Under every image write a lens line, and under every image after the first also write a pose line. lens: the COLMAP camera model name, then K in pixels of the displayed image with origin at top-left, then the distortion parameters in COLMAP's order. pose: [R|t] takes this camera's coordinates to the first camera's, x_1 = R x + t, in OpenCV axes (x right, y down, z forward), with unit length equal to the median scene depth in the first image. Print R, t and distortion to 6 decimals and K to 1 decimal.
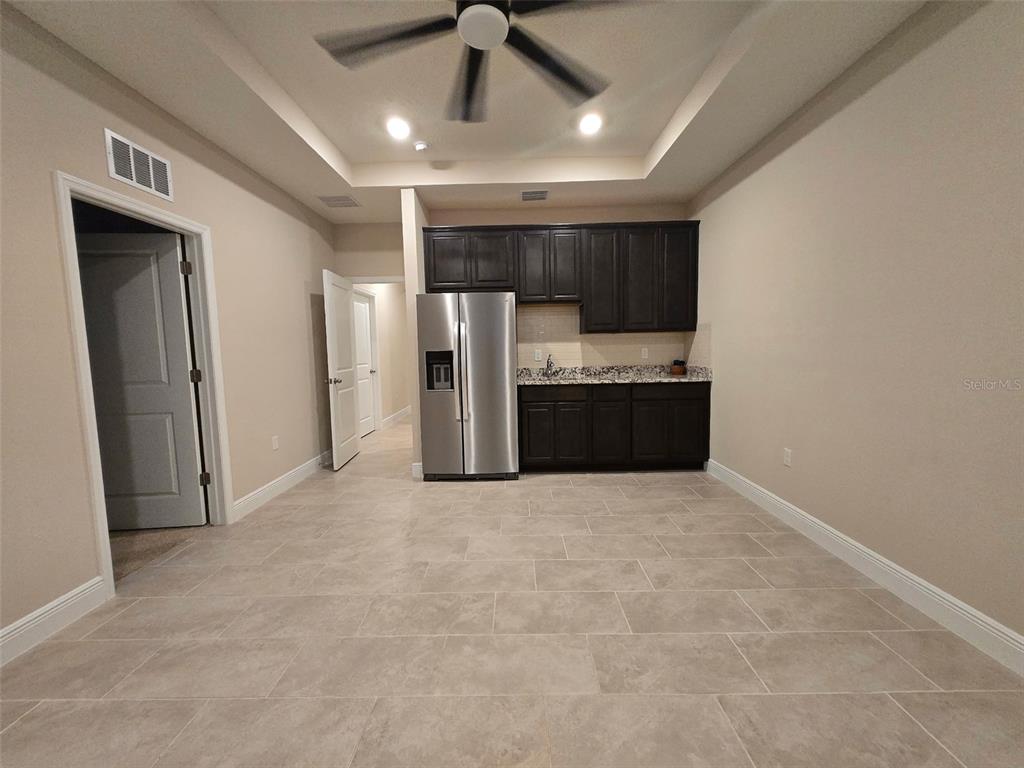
lens RADIAL K [[401.5, 0, 511.9], [0, 401.5, 382.7], [0, 0, 1]] dist [-0.000139, -0.000154]
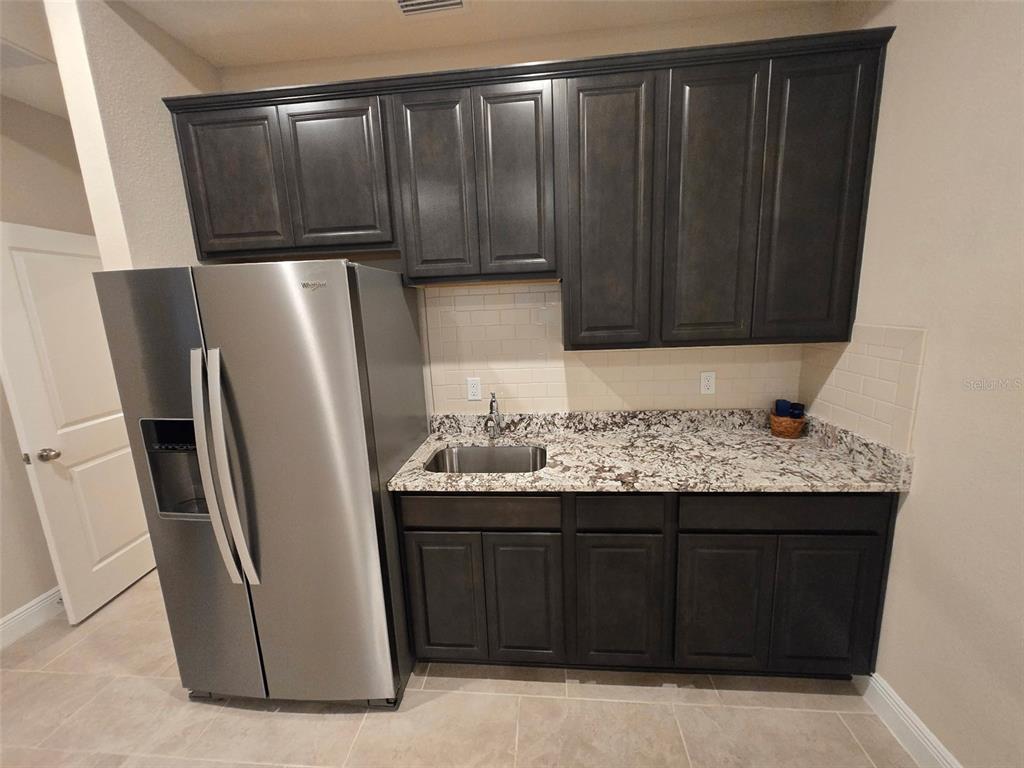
lens RADIAL K [[401.5, 0, 510.1], [0, 401.5, 382.5], [0, 0, 1]] dist [-0.000139, -0.000154]
pose [[0.996323, -0.004743, -0.085540, 0.169770], [0.013856, 0.994242, 0.106255, -0.143606], [0.084544, -0.107049, 0.990653, 0.612803]]
